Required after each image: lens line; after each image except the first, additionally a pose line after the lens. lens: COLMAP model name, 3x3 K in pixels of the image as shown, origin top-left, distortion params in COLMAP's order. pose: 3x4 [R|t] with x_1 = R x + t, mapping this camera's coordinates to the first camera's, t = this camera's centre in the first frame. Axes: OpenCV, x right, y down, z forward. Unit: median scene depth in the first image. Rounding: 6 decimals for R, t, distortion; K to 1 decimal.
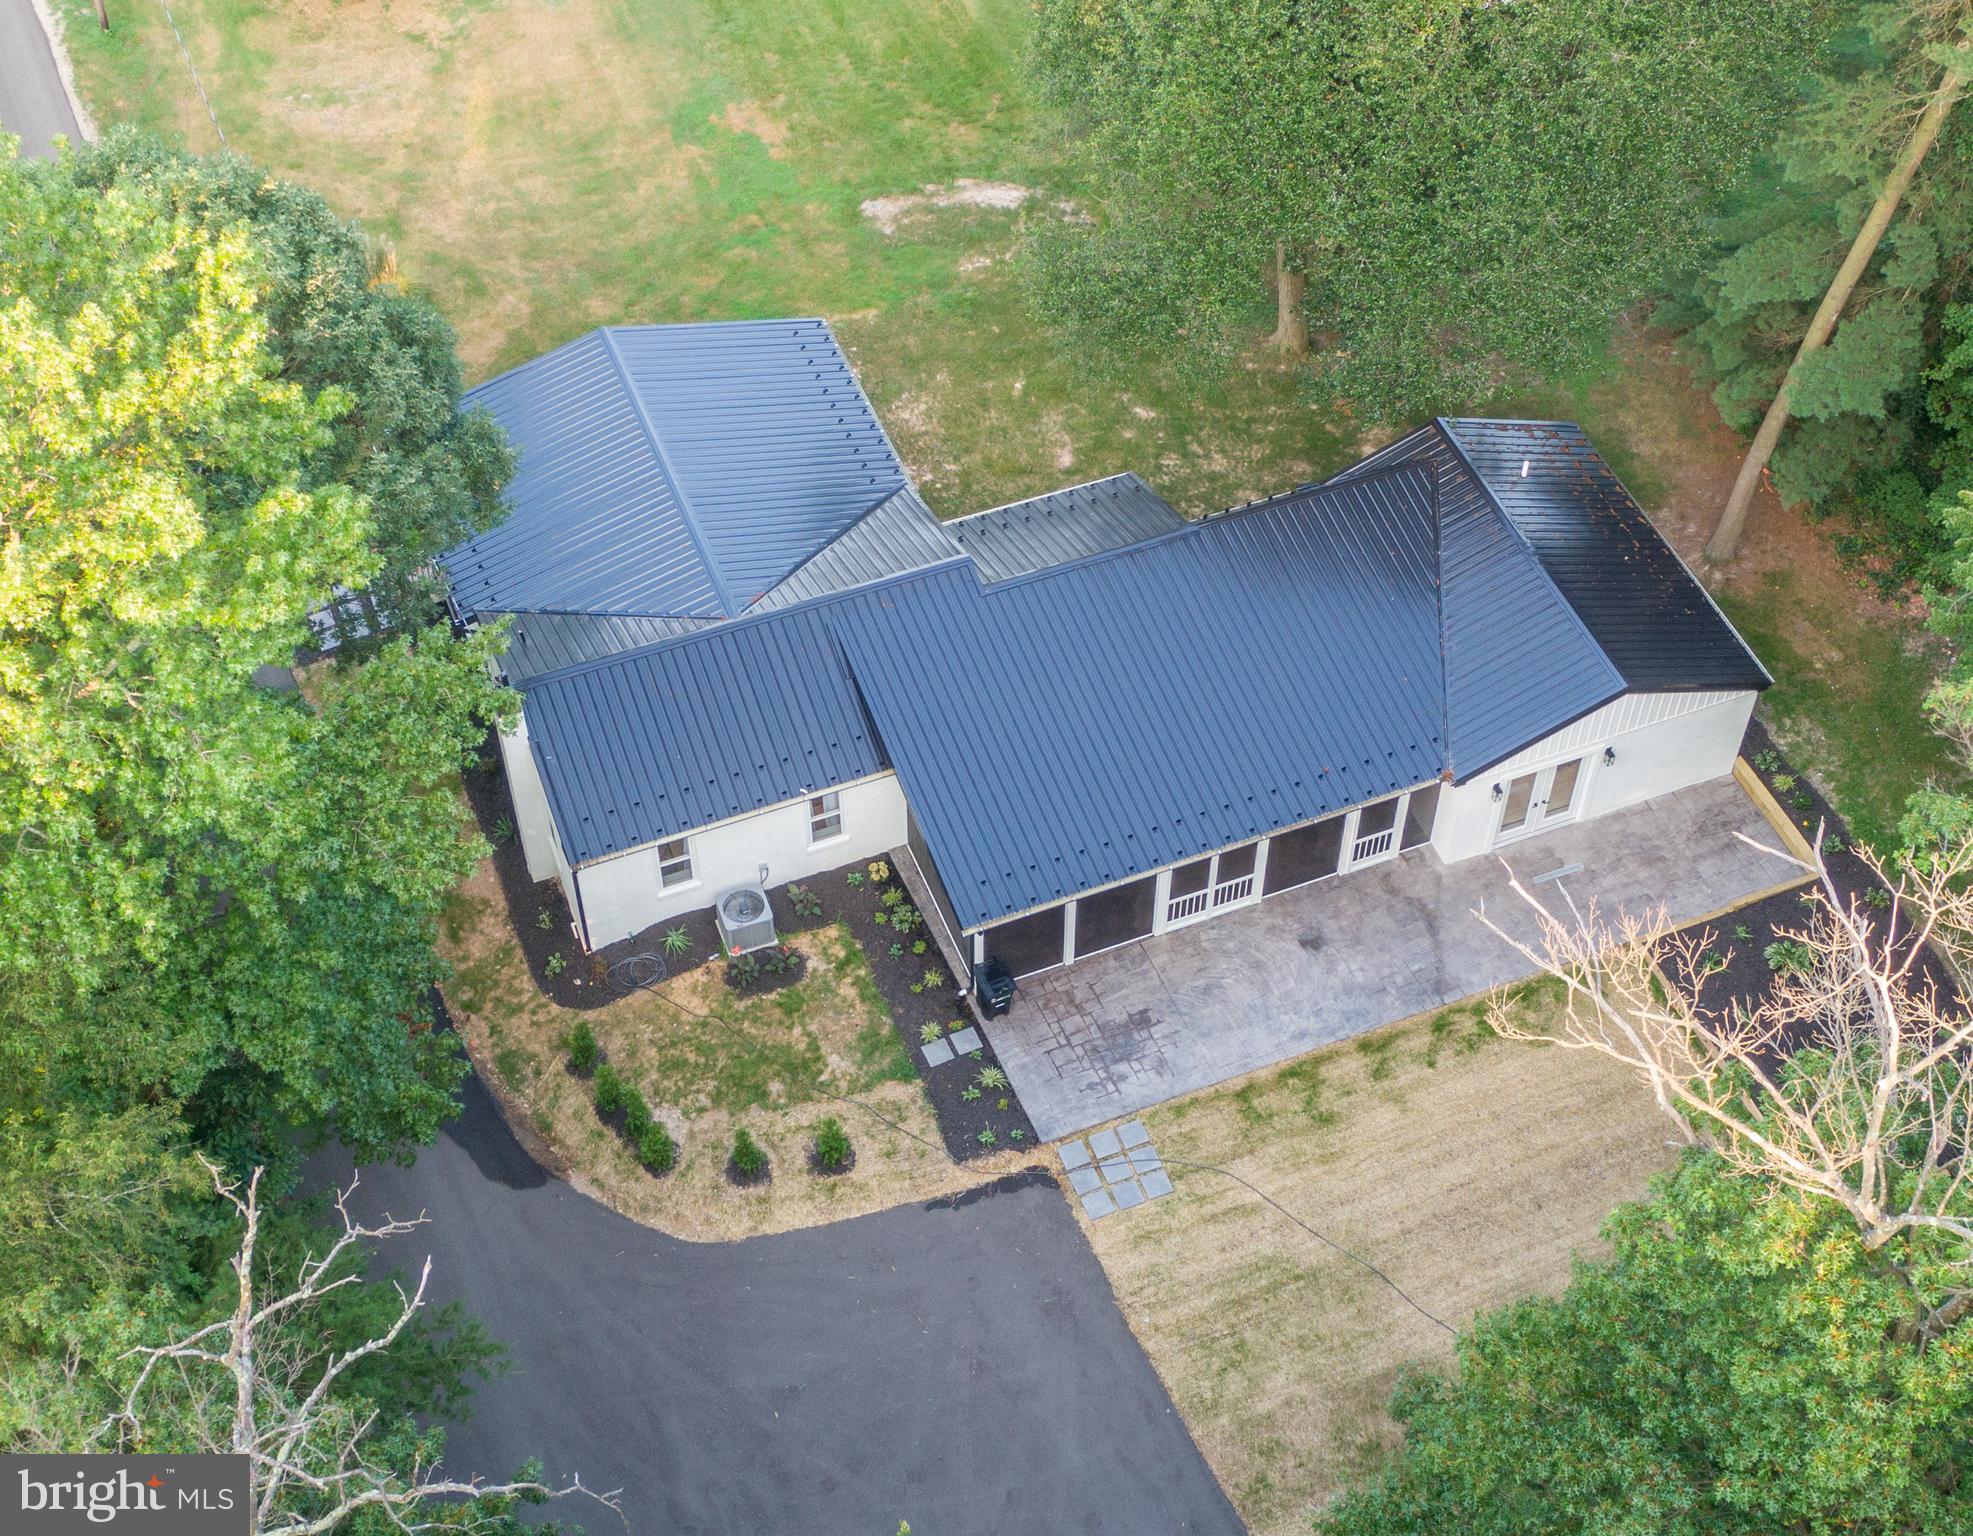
lens RADIAL K [[2739.0, 0, 1035.5], [0, 2739.0, 810.6], [0, 0, 1]] dist [0.011284, 0.034446]
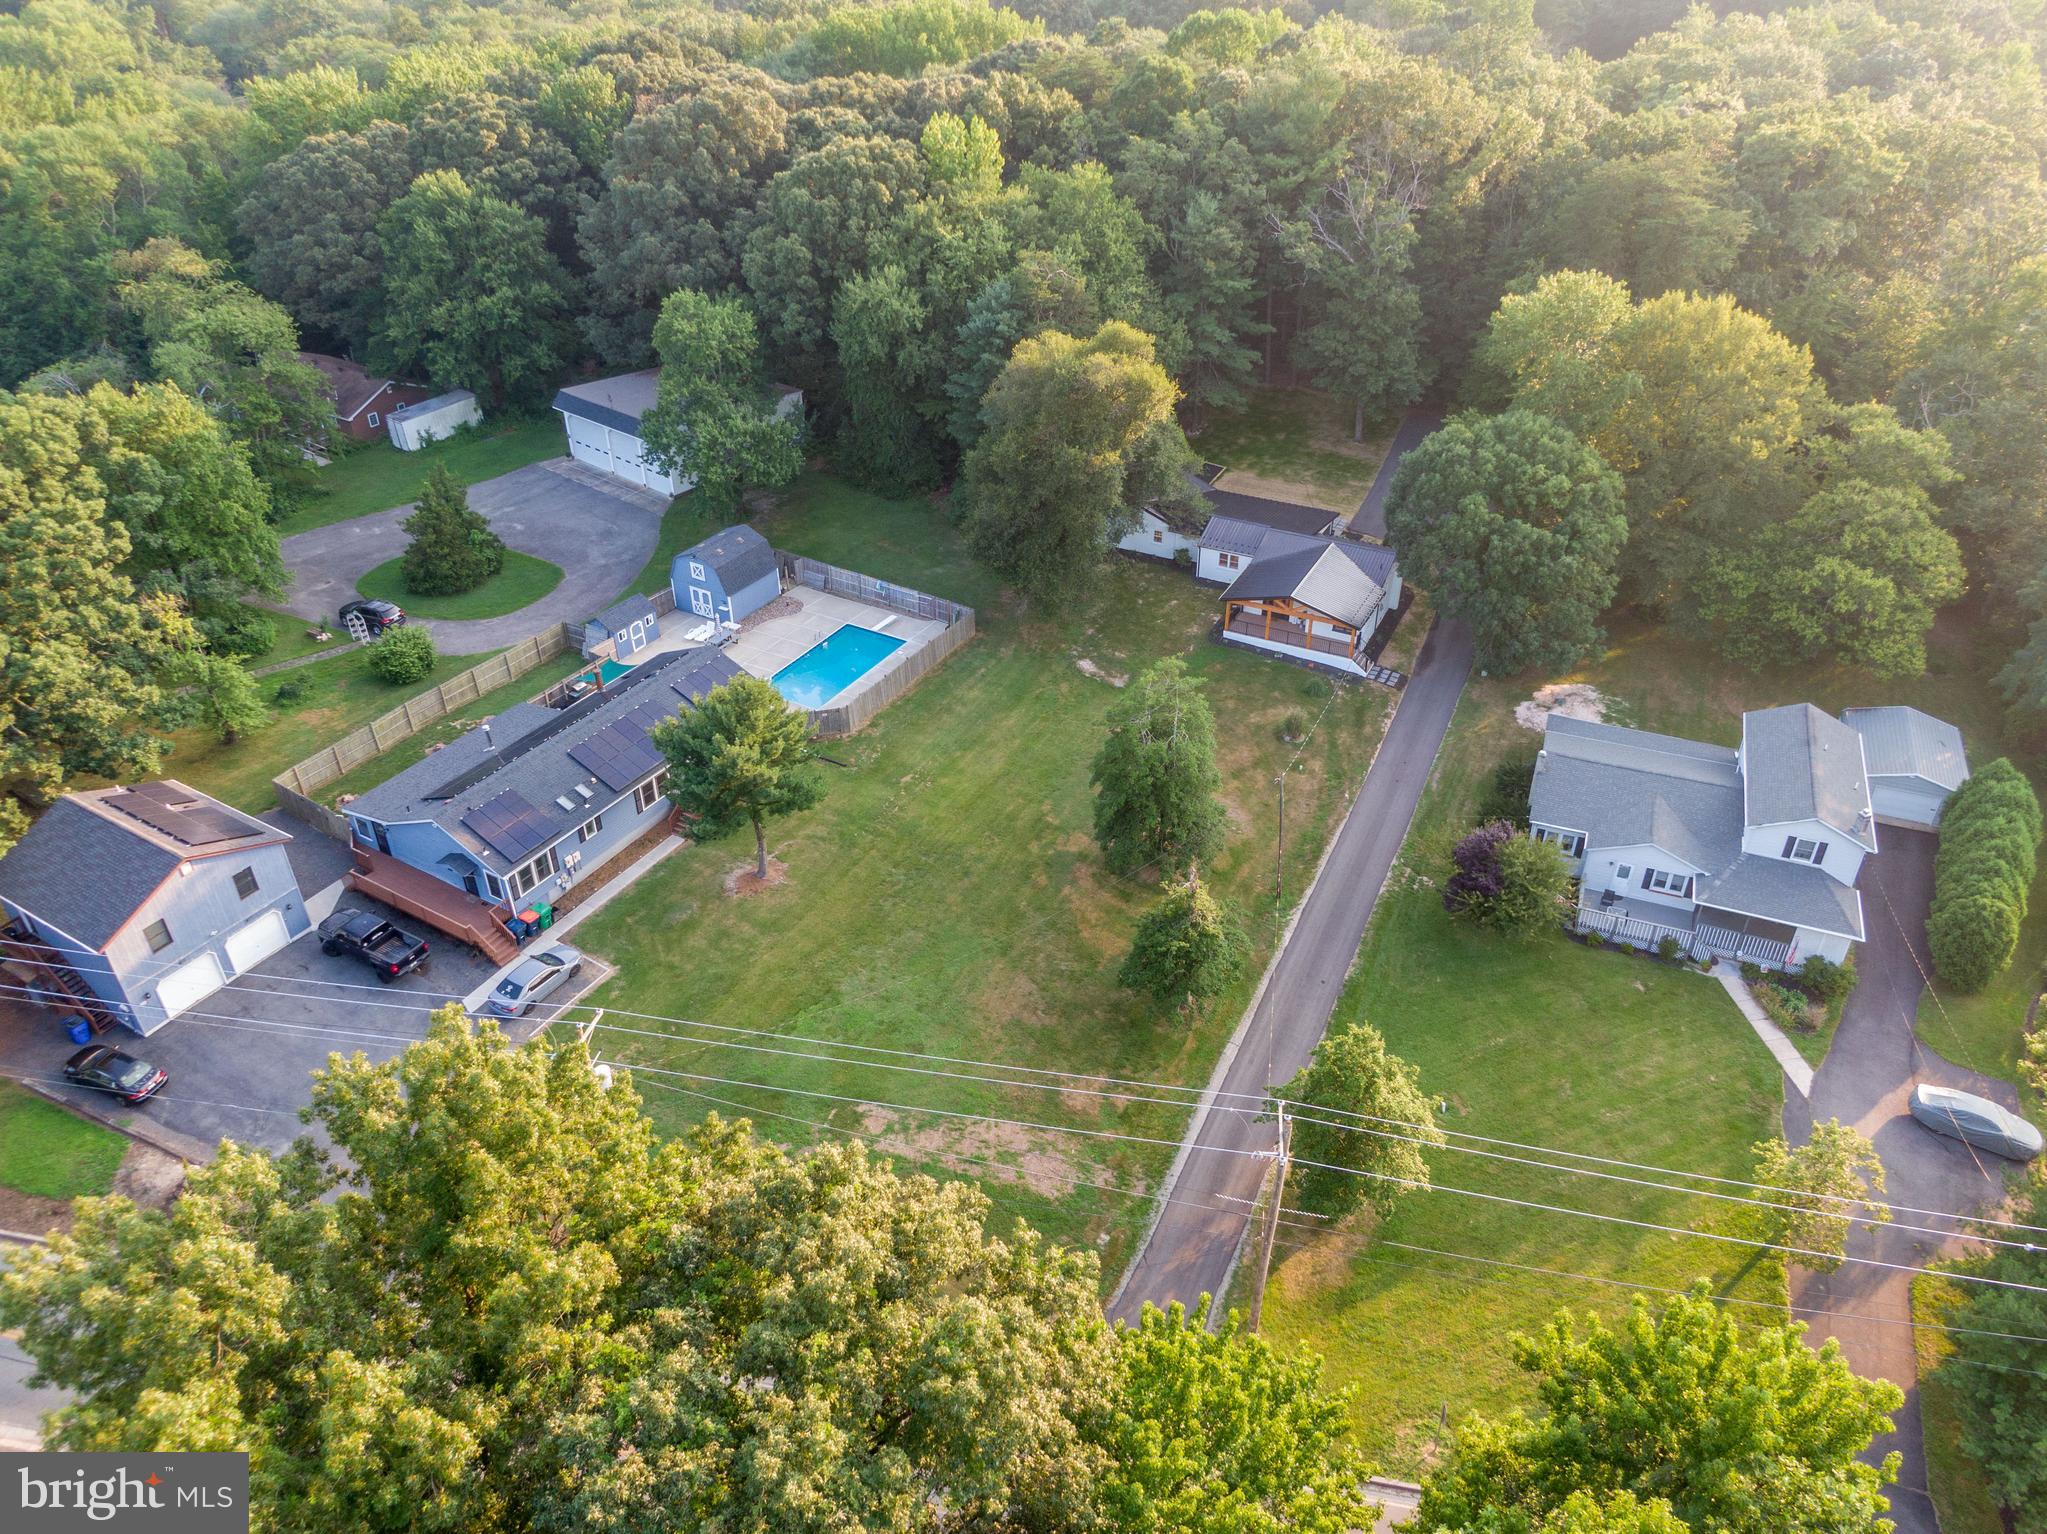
lens RADIAL K [[1446.8, 0, 1023.5], [0, 1446.8, 767.0], [0, 0, 1]] dist [0.046950, -0.071672]
pose [[-0.649477, -0.435083, 0.623604, -1.205248], [0.593973, 0.221741, 0.773322, -1.782559], [-0.474738, 0.872659, 0.114412, 1.263749]]
